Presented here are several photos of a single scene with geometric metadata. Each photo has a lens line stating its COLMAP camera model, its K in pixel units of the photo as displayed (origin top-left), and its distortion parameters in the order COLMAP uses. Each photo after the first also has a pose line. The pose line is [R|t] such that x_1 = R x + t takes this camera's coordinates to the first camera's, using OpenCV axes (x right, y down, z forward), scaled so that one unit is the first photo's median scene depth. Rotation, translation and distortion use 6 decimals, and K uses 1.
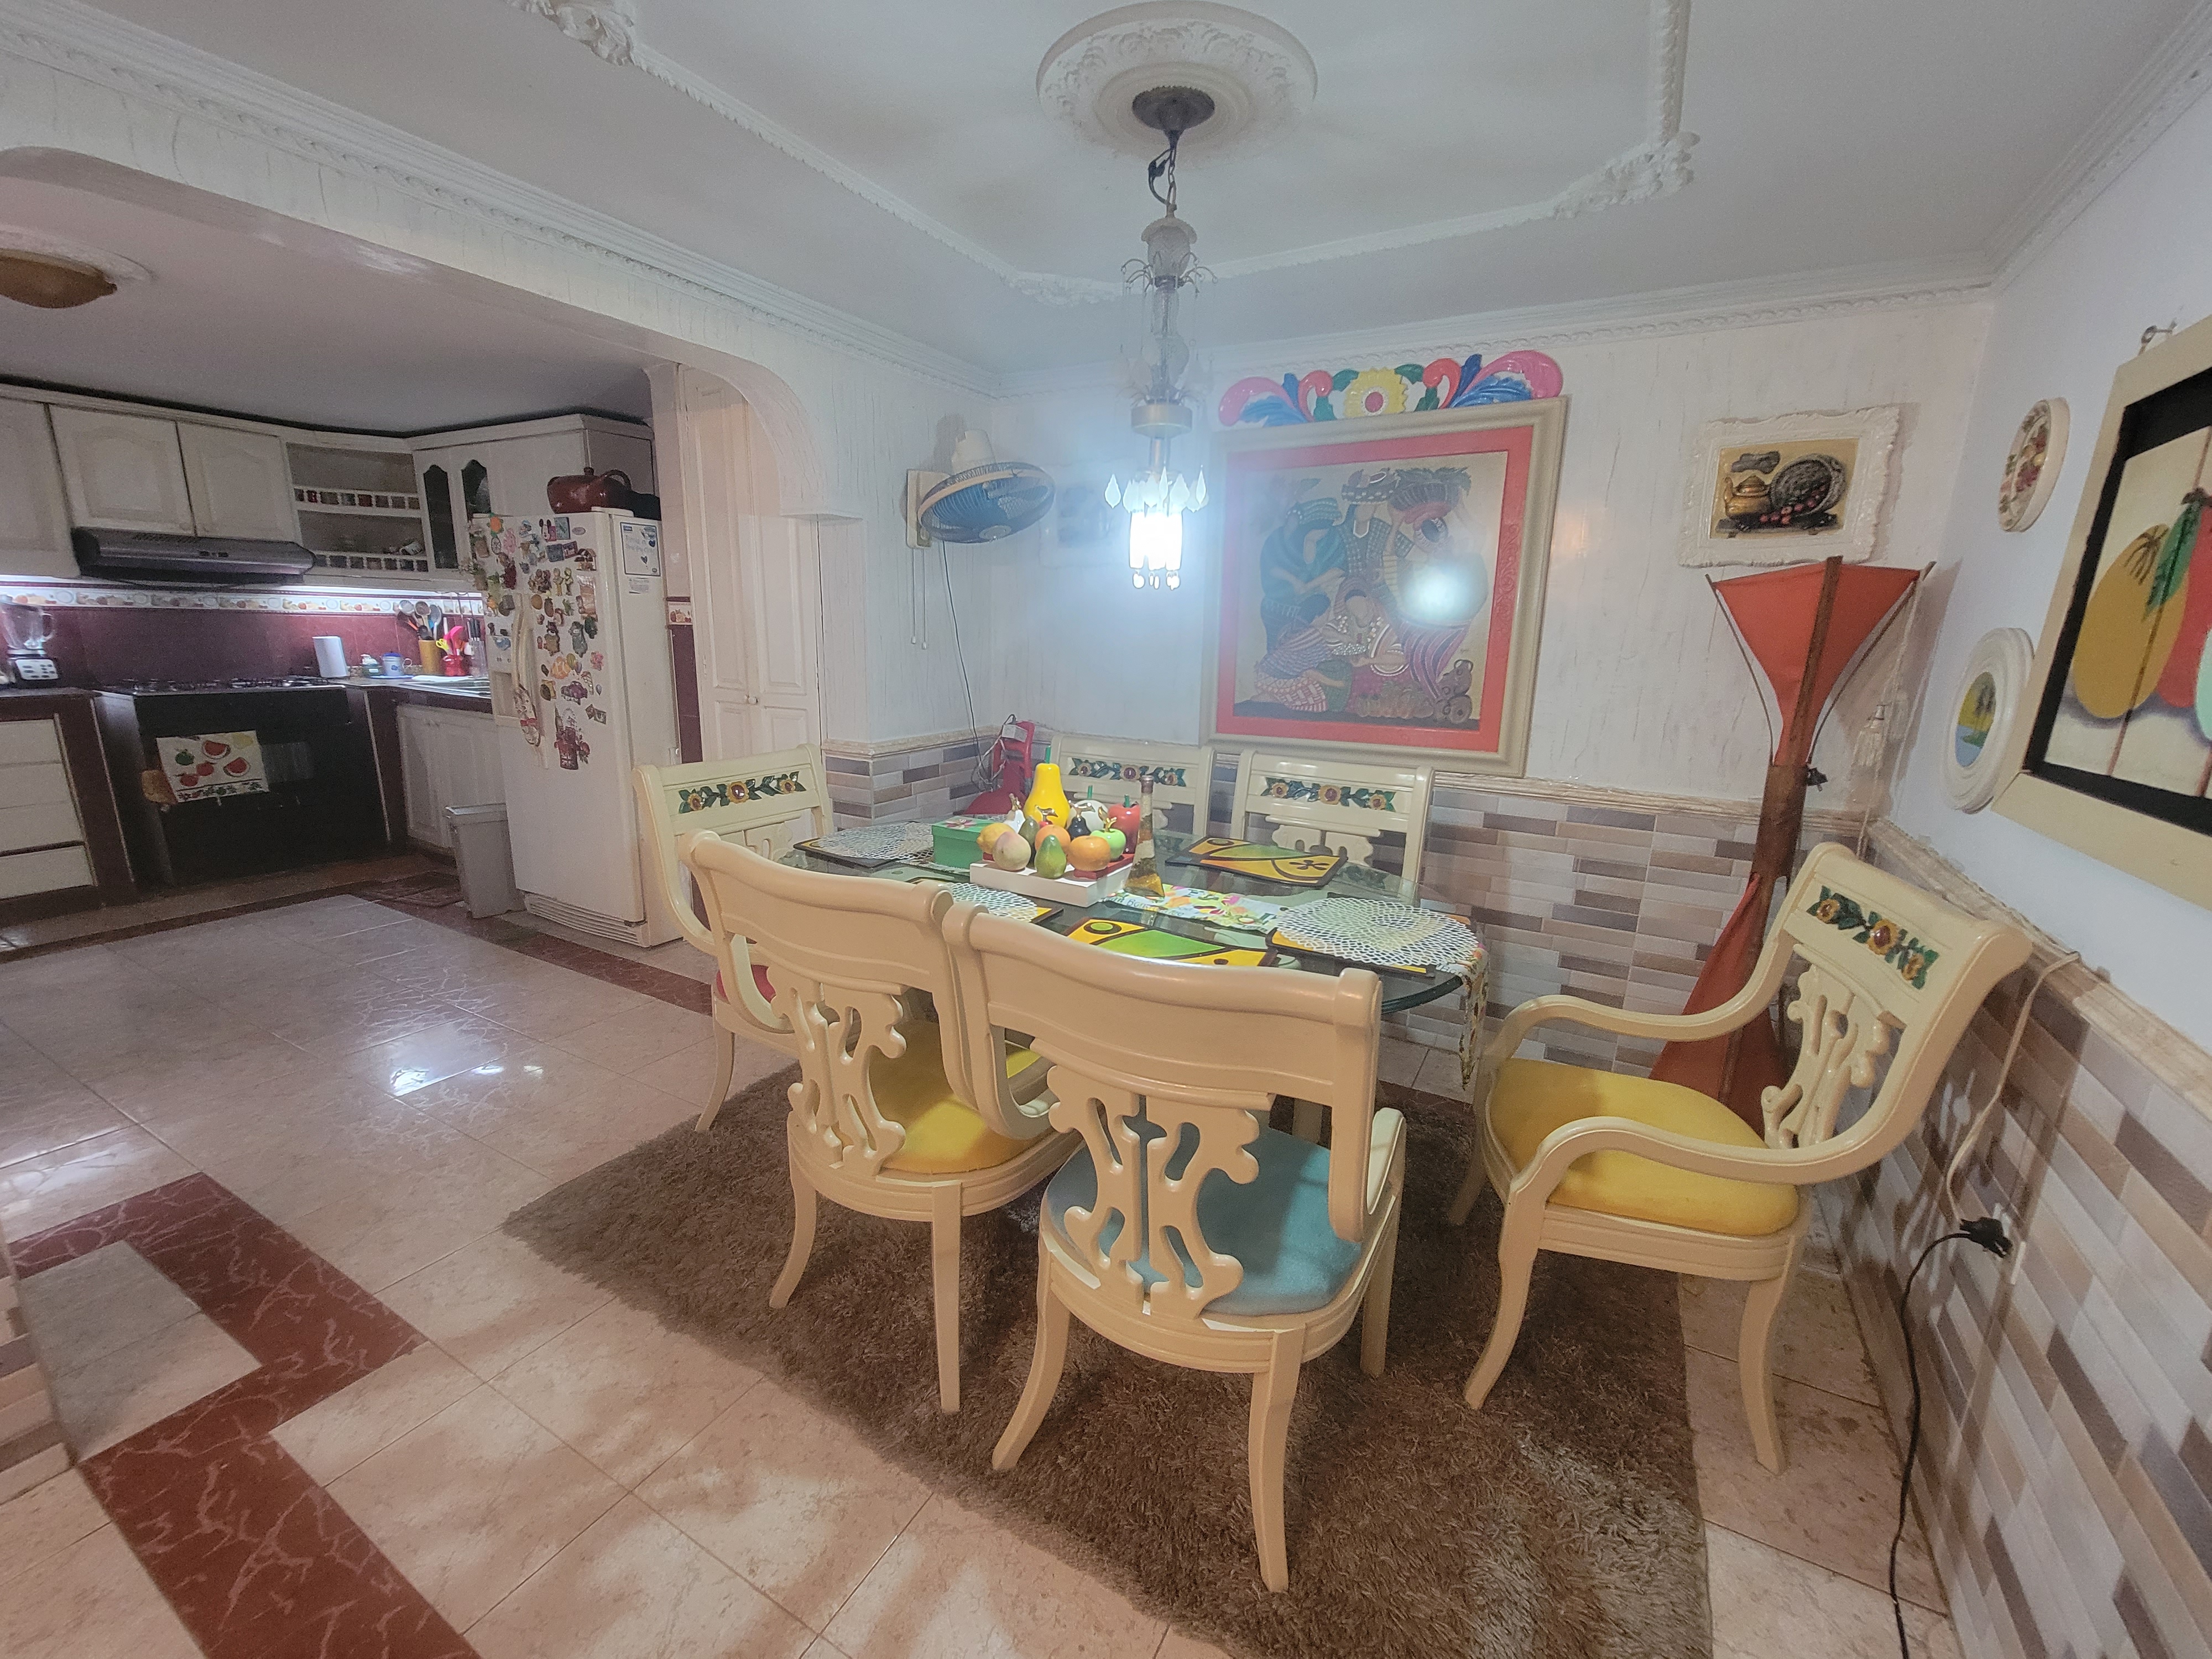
lens RADIAL K [[903.7, 0, 1103.0], [0, 903.7, 842.3], [0, 0, 1]] dist [0.002056, -0.002184]
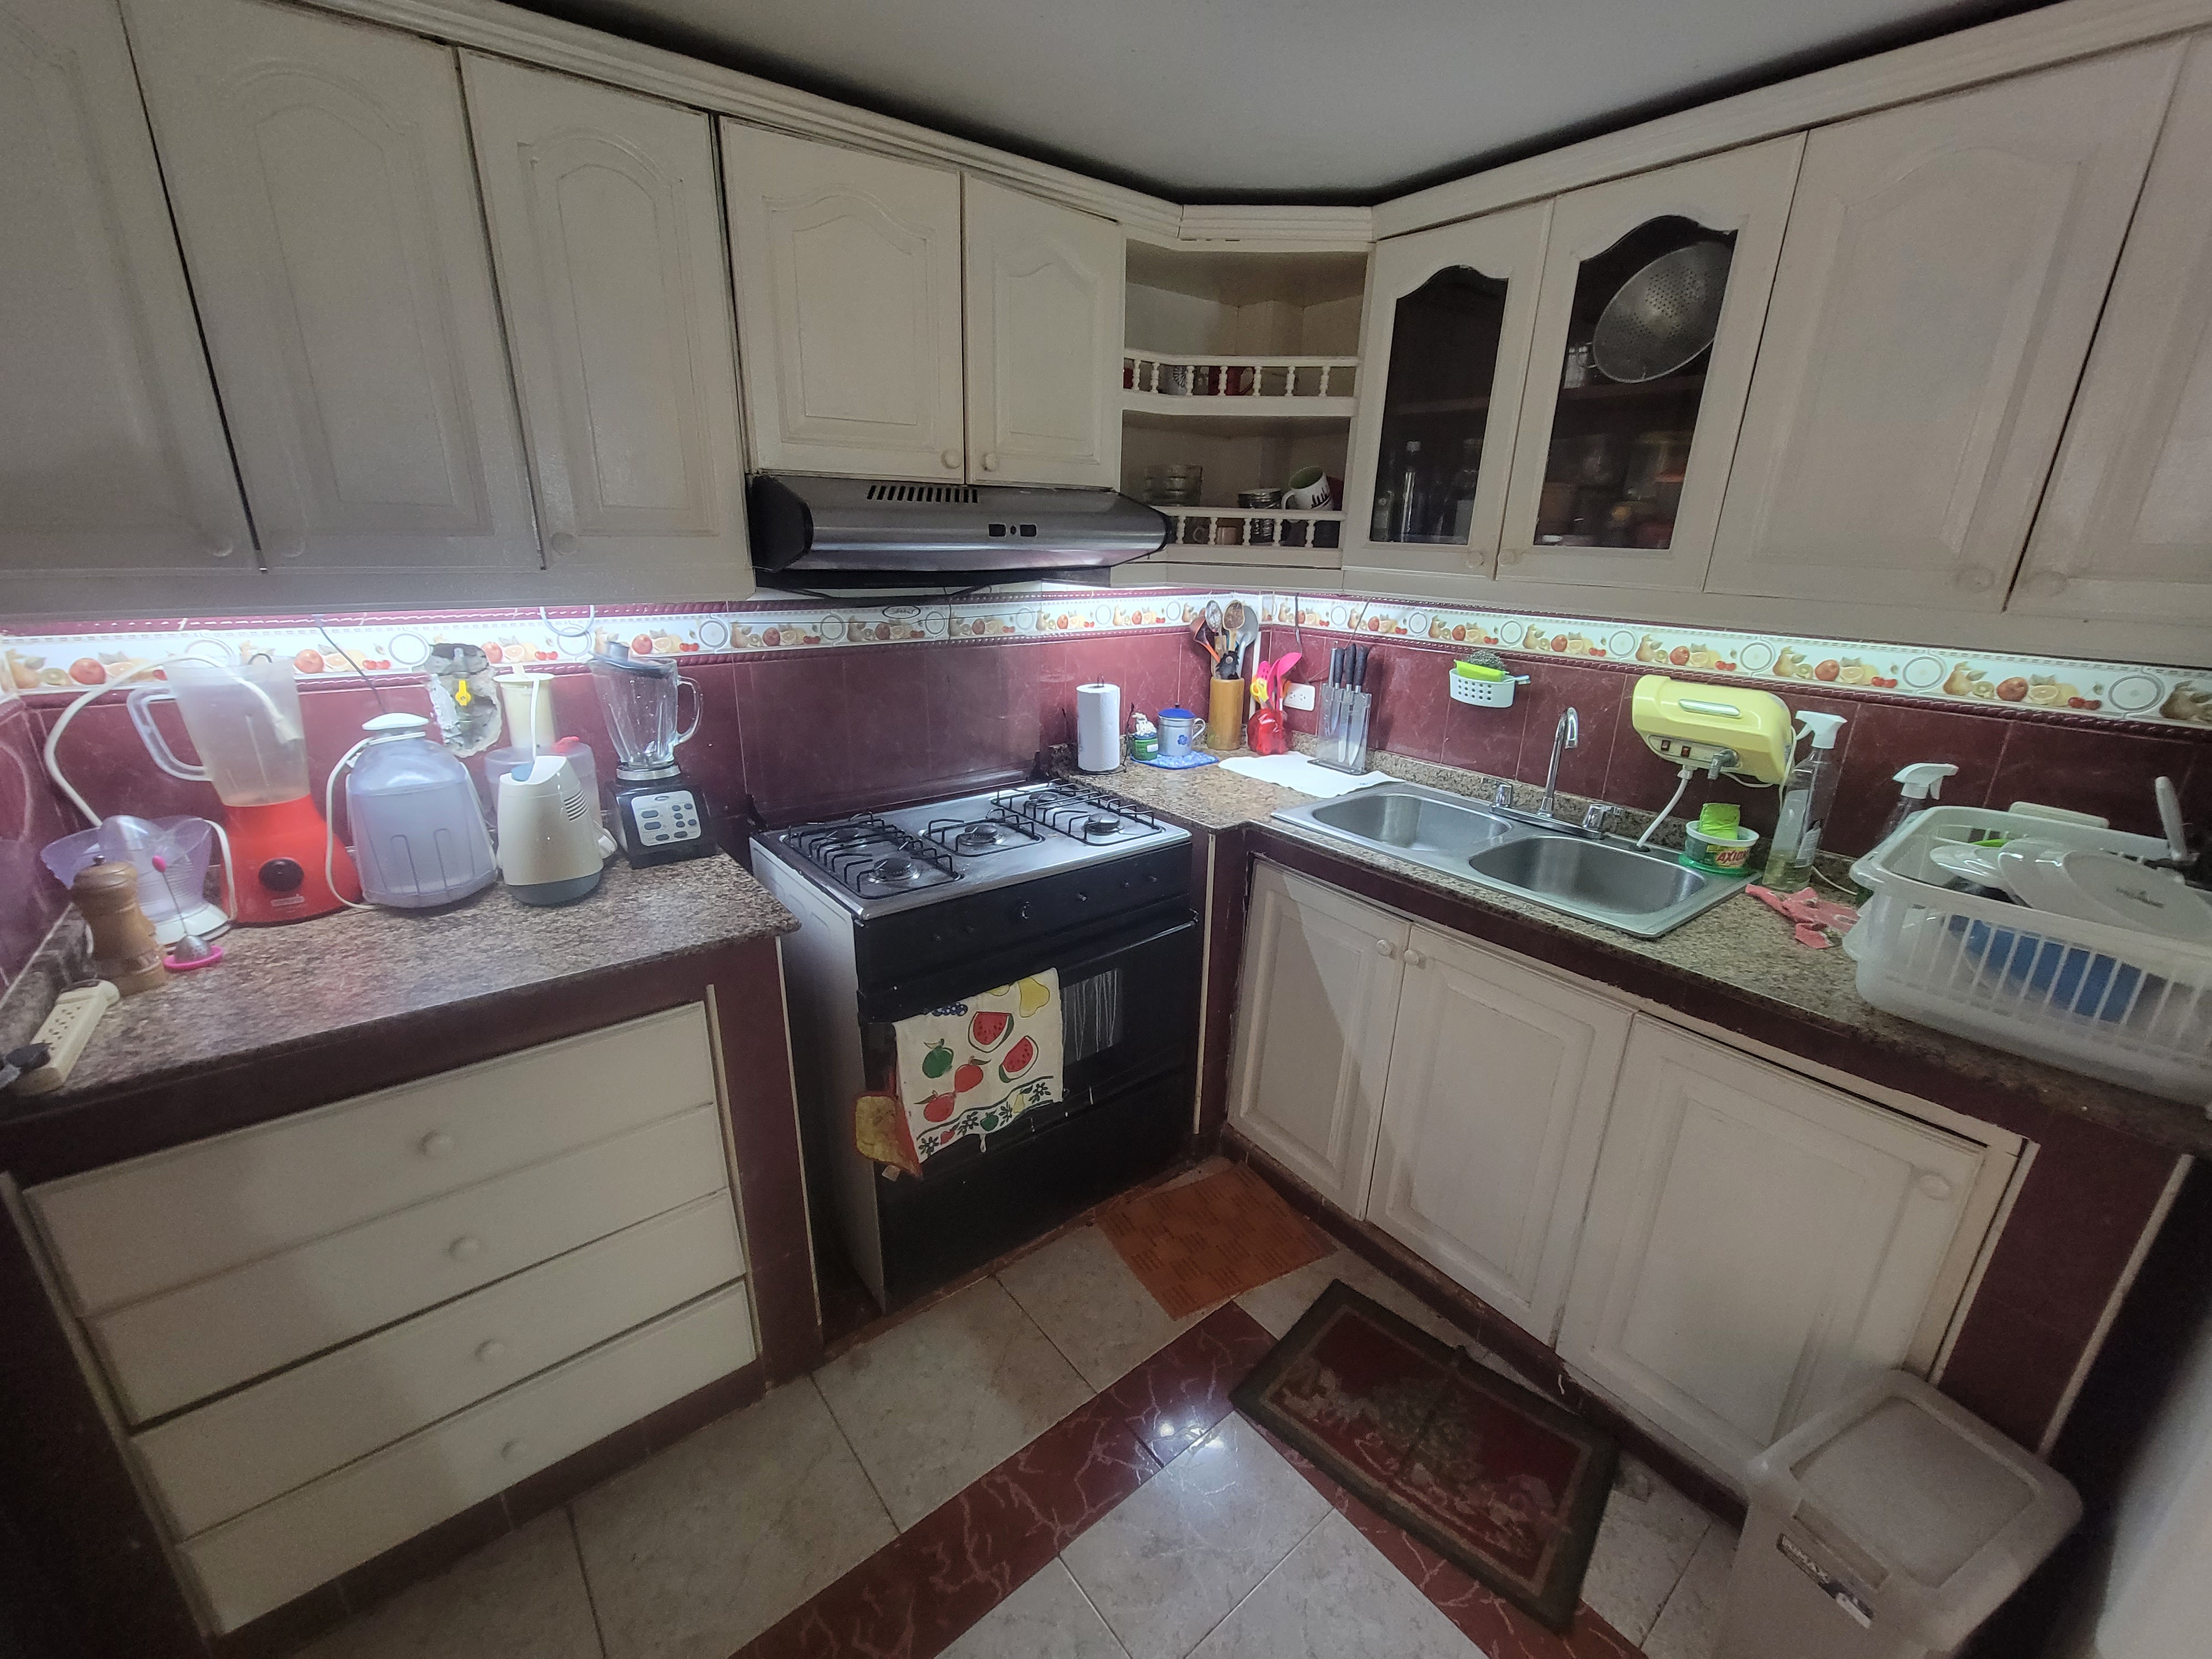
lens RADIAL K [[903.7, 0, 1103.0], [0, 903.7, 842.9], [0, 0, 1]] dist [0.002056, -0.002184]
pose [[0.926221, 0.110965, -0.360280, -0.812692], [-0.079644, 0.991724, 0.100696, -0.233203], [0.368472, -0.064572, 0.927394, 0.660827]]
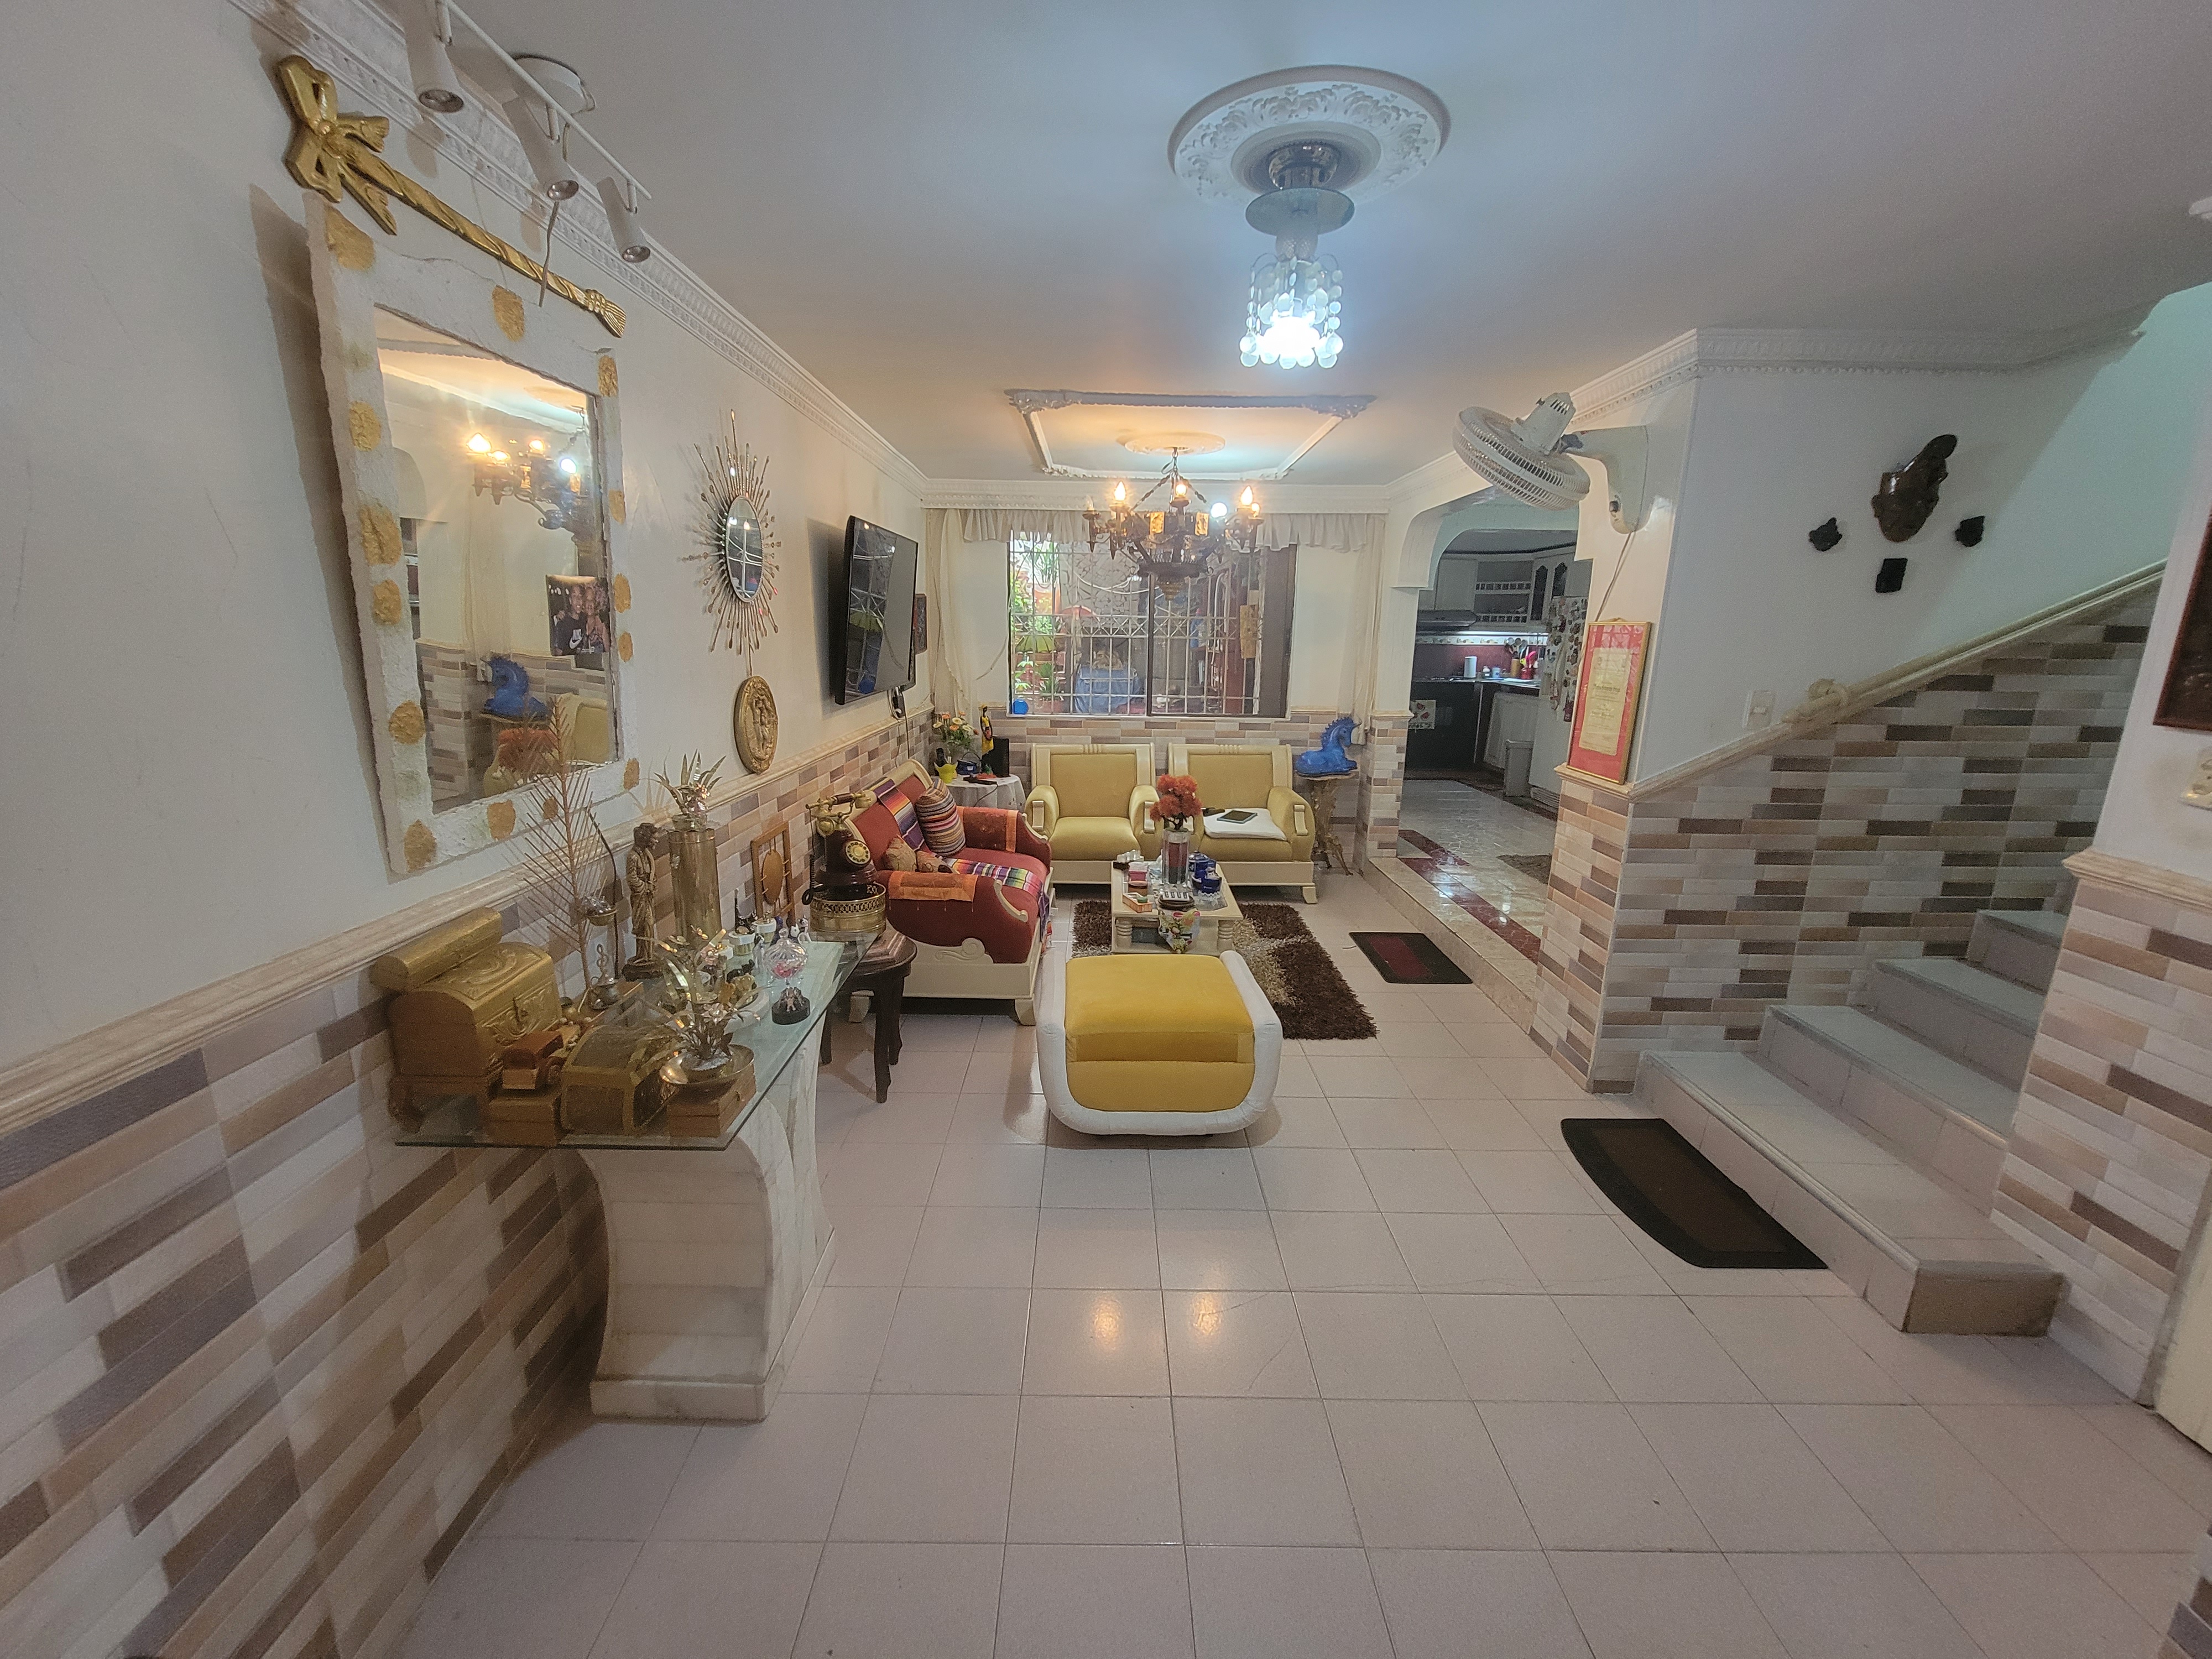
lens RADIAL K [[903.7, 0, 1098.9], [0, 903.7, 836.7], [0, 0, 1]] dist [0.002056, -0.002184]
pose [[0.500871, 0.172167, -0.848226, 0.559031], [-0.202592, 0.976112, 0.078495, 0.195640], [0.841478, 0.132528, 0.523785, -0.783975]]
